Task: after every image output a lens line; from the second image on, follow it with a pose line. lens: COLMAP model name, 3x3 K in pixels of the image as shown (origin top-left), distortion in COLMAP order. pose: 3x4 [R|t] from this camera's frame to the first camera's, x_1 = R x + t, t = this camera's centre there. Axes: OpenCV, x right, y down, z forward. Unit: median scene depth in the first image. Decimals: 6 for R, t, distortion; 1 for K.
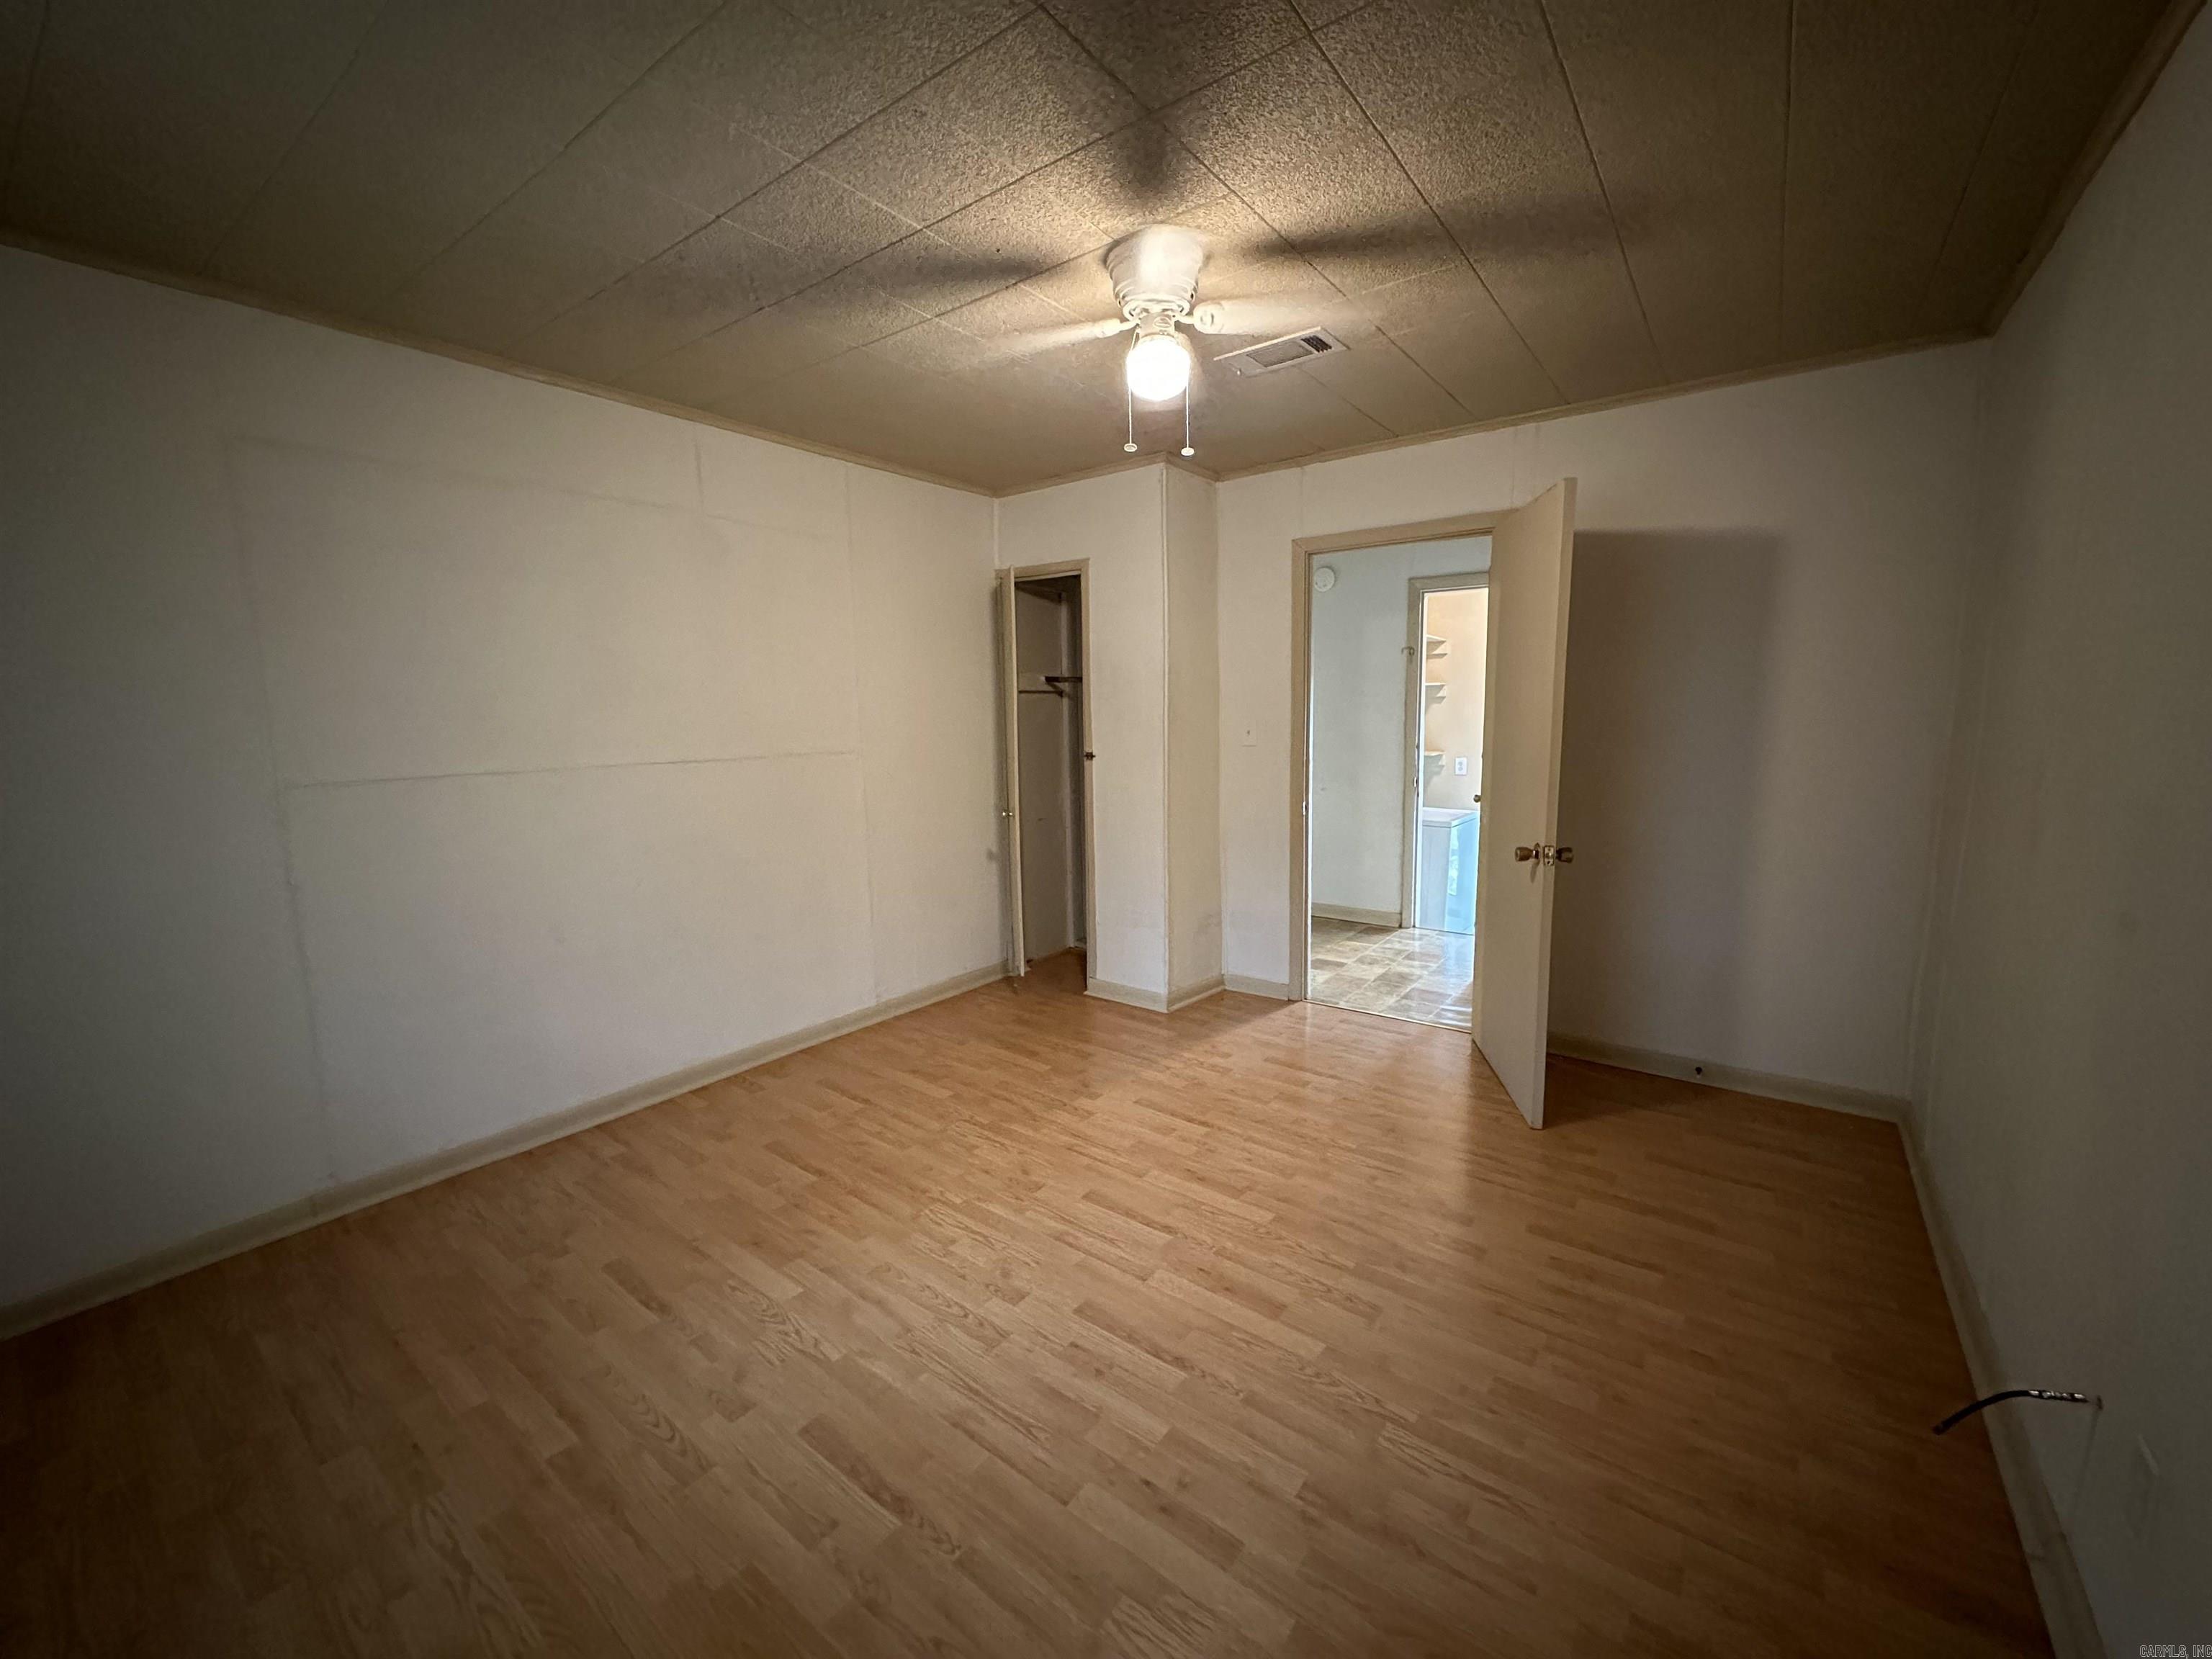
lens RADIAL K [[881.0, 0, 1106.0], [0, 881.0, 829.5], [0, 0, 1]] dist [-0.002387, 0.000614]
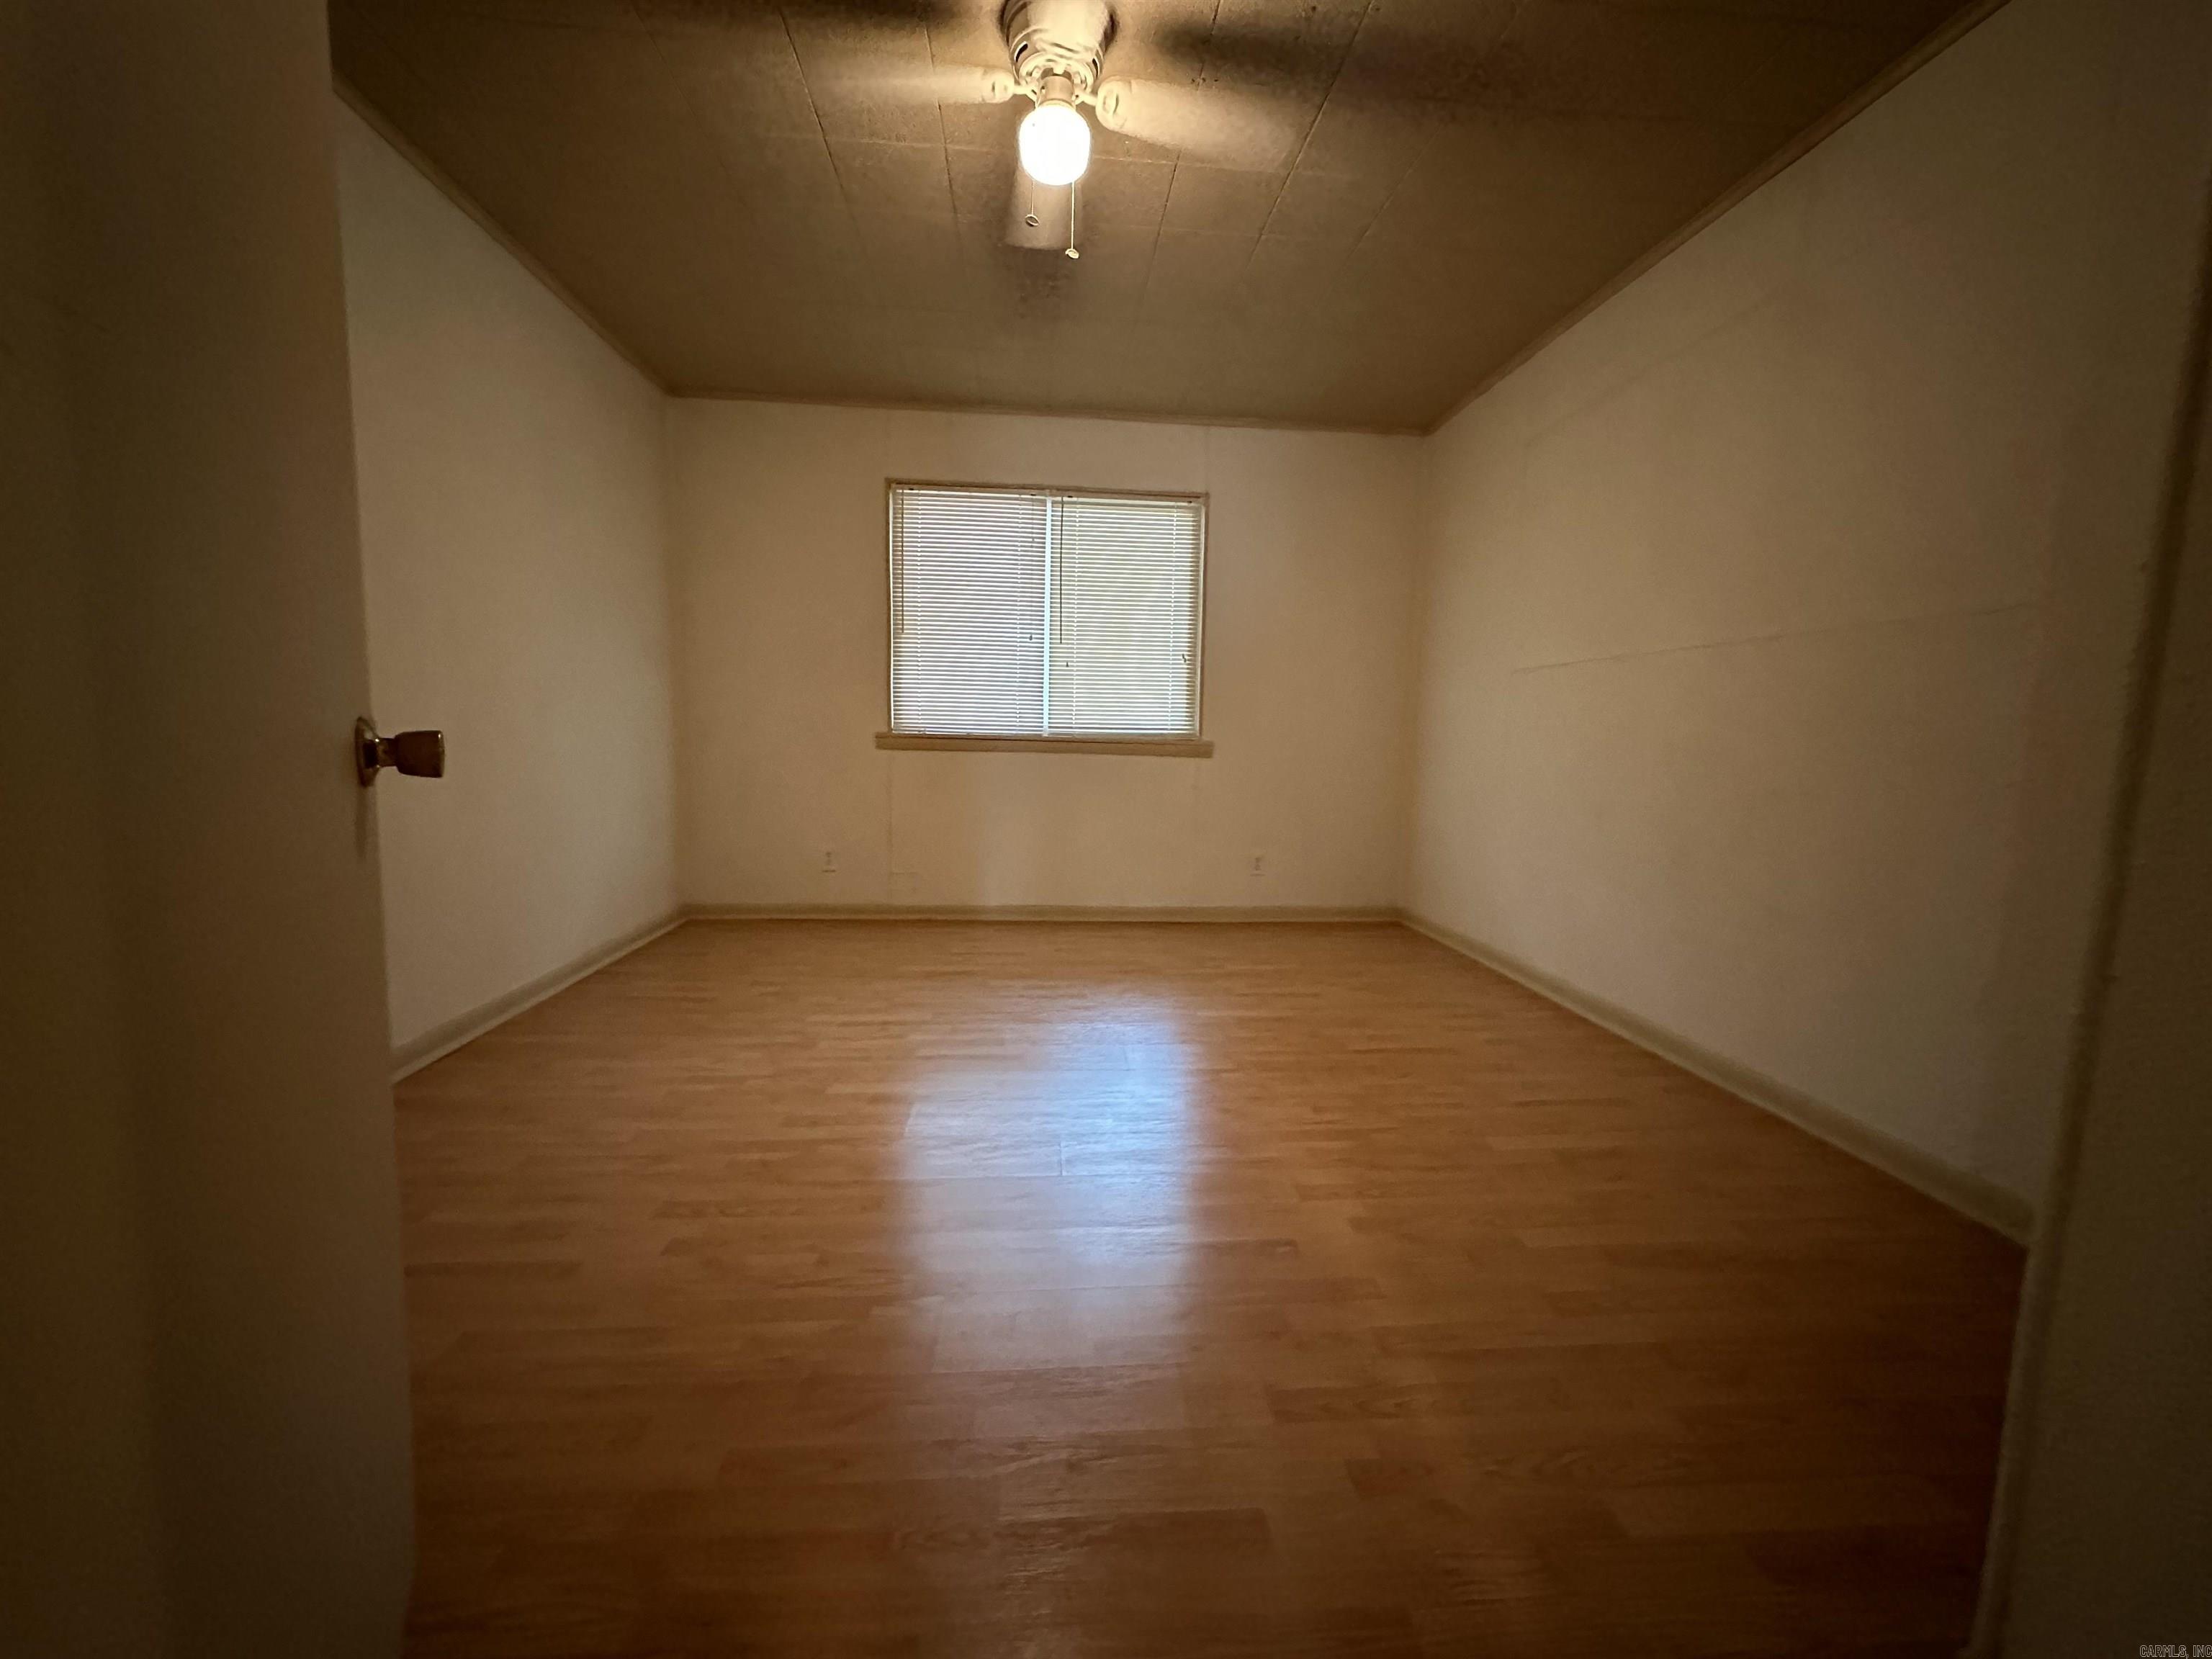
lens RADIAL K [[881.0, 0, 1106.0], [0, 881.0, 829.5], [0, 0, 1]] dist [-0.002387, 0.000614]
pose [[-0.749086, 0.064243, -0.659351, 0.585629], [-0.103770, 0.971622, 0.212562, -0.037528], [0.654295, 0.227648, -0.721162, 1.632057]]
